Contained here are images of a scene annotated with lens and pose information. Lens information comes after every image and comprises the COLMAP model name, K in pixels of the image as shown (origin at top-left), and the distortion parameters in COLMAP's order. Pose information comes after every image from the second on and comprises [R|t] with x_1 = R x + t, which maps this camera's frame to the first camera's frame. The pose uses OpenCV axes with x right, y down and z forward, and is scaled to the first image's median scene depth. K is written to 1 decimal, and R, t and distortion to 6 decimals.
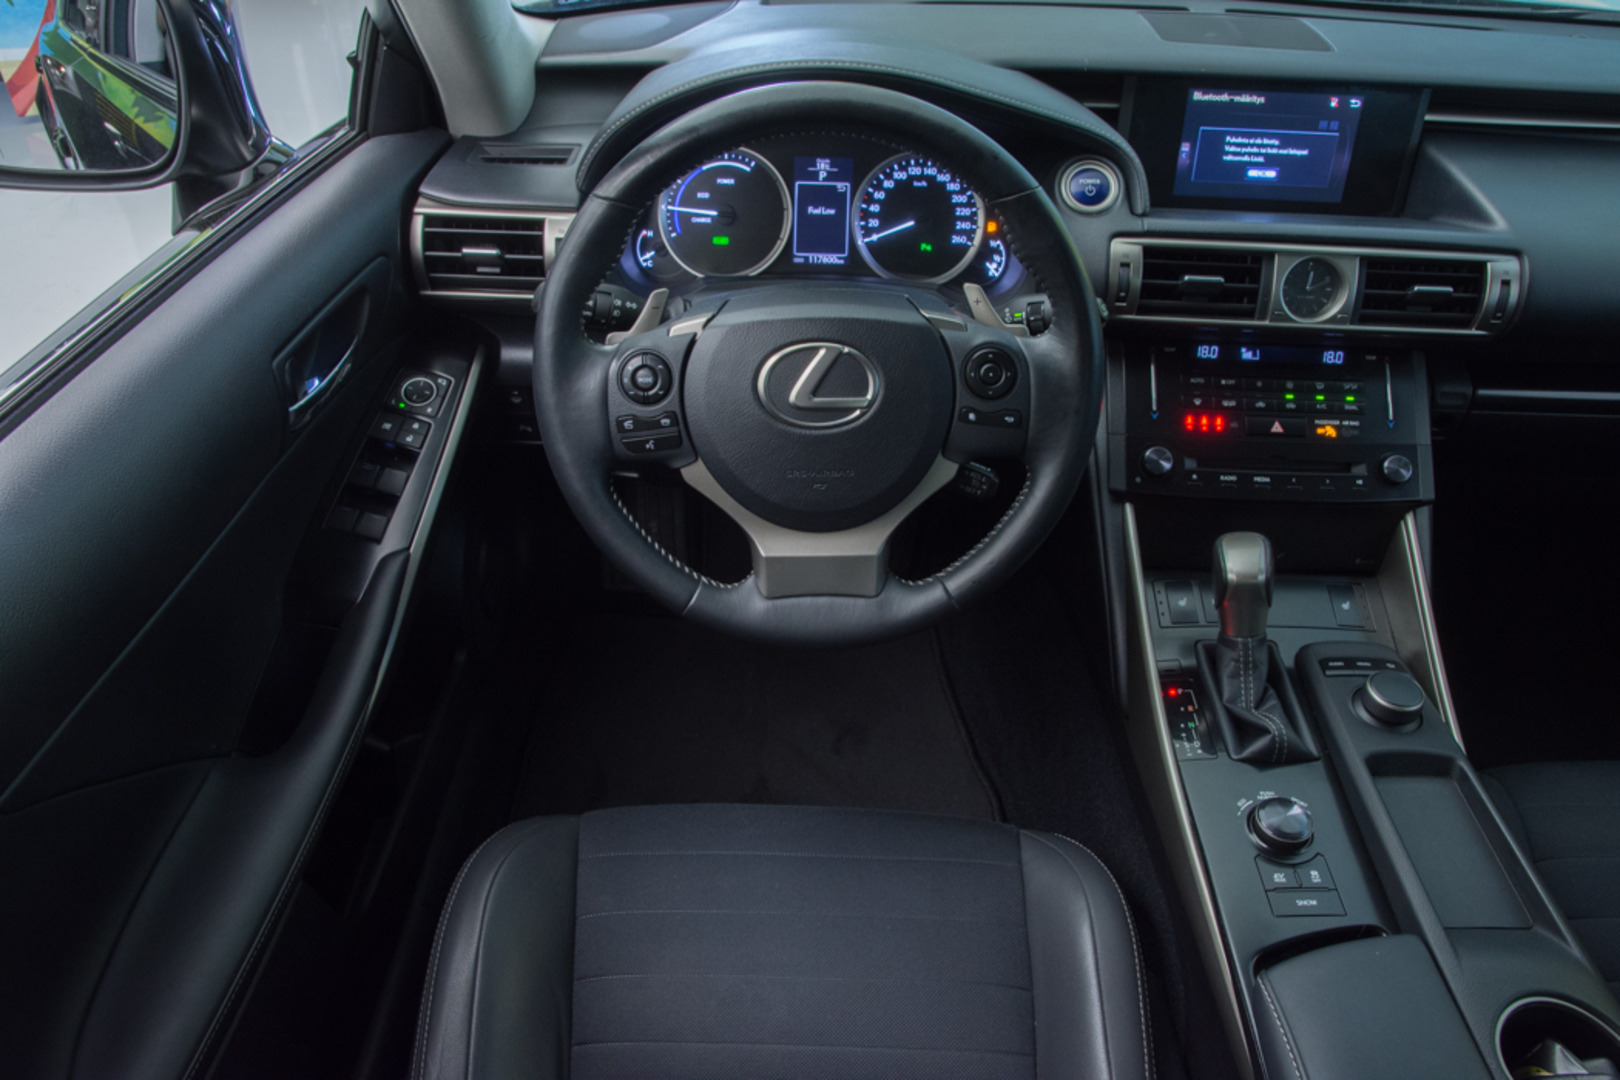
lens RADIAL K [[1199.4, 0, 810.0], [0, 1199.4, 540.0], [0, 0, 1]] dist [-0.131662, 0.109690]
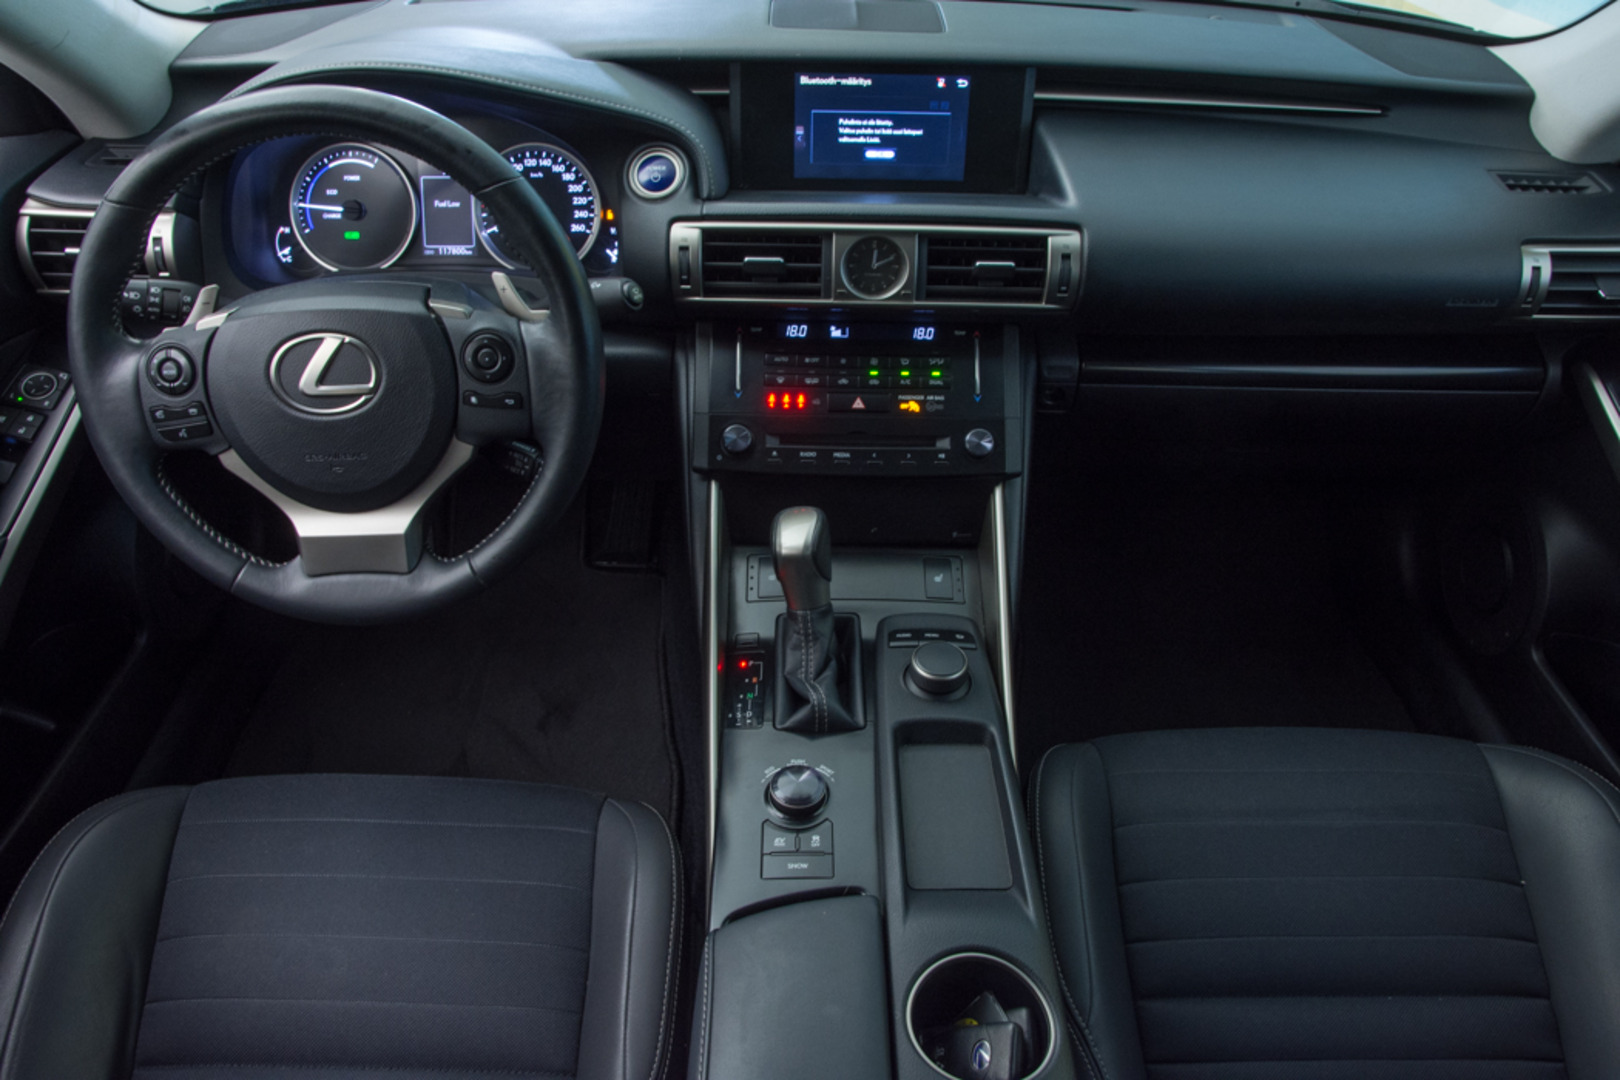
lens RADIAL K [[1199.4, 0, 810.0], [0, 1199.4, 540.0], [0, 0, 1]] dist [-0.131662, 0.109690]
pose [[0.999866, -0.014298, 0.008029, 0.346913], [0.014204, 0.999832, 0.011597, 0.009565], [-0.008194, -0.011481, 0.999901, -0.034943]]
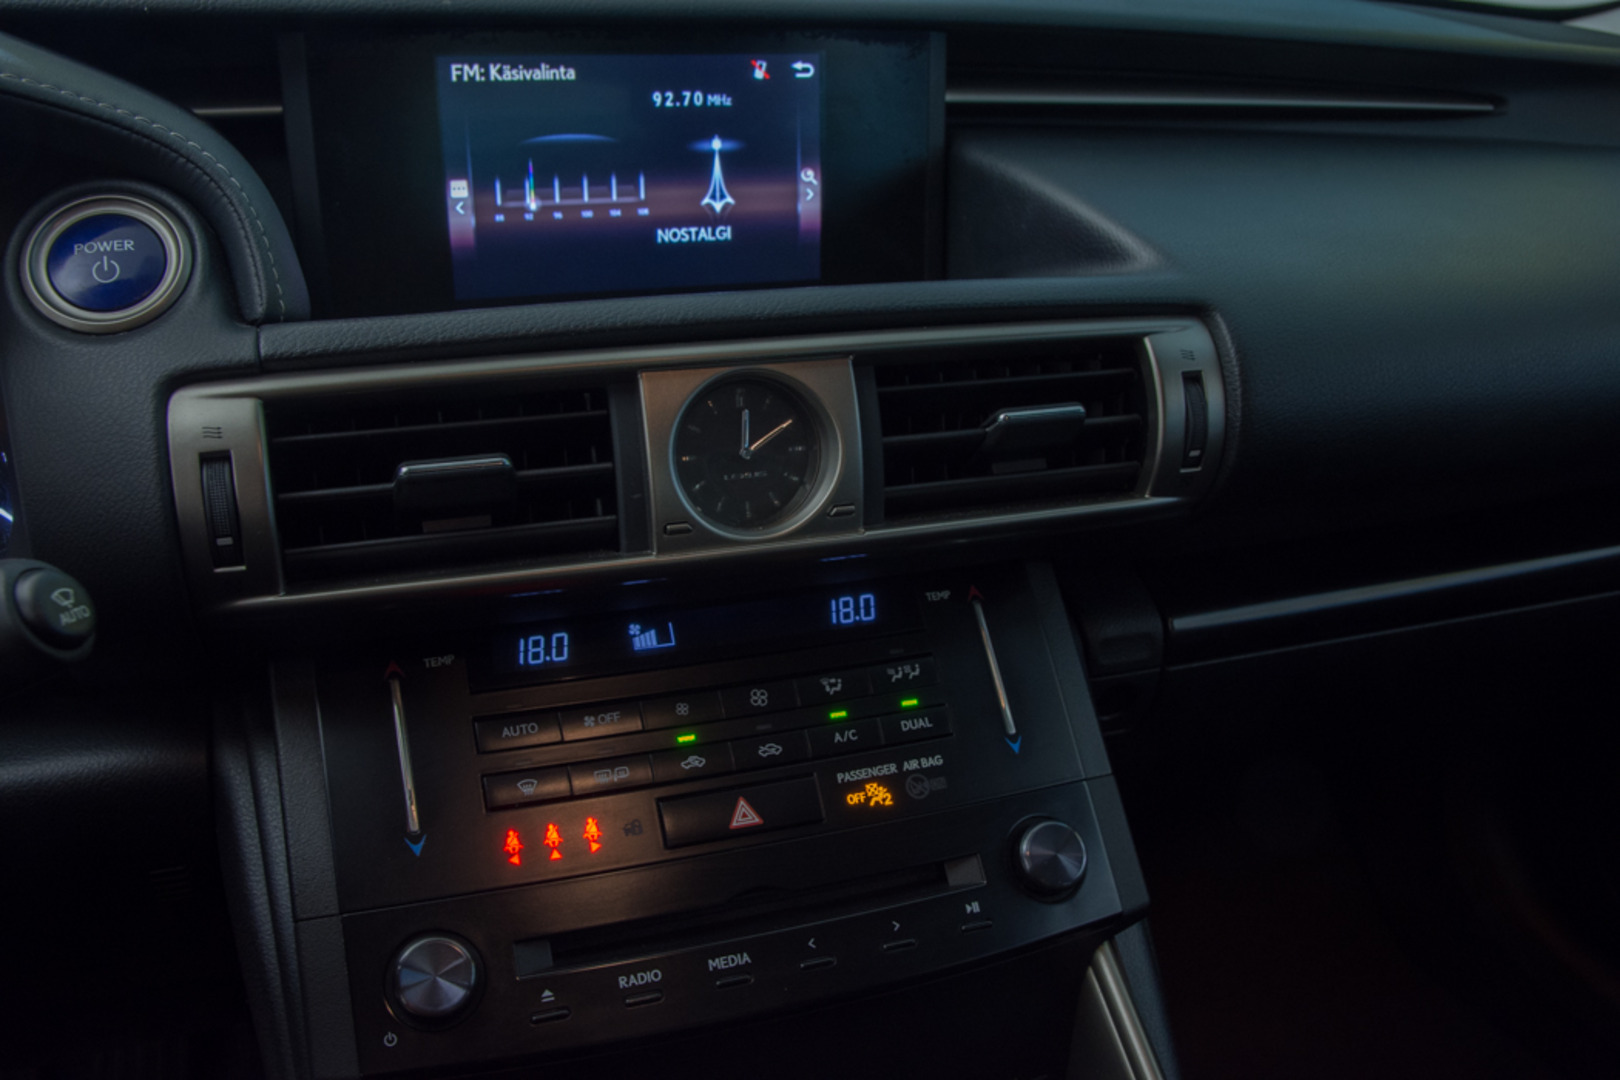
lens RADIAL K [[1415.8, 0, 810.0], [0, 1415.8, 540.0], [0, 0, 1]] dist [-0.086754, 0.001243]
pose [[0.937434, -0.135254, 0.320816, 0.282120], [0.196994, 0.965827, -0.168436, -0.100896], [-0.287071, 0.221097, 0.932044, 0.544898]]
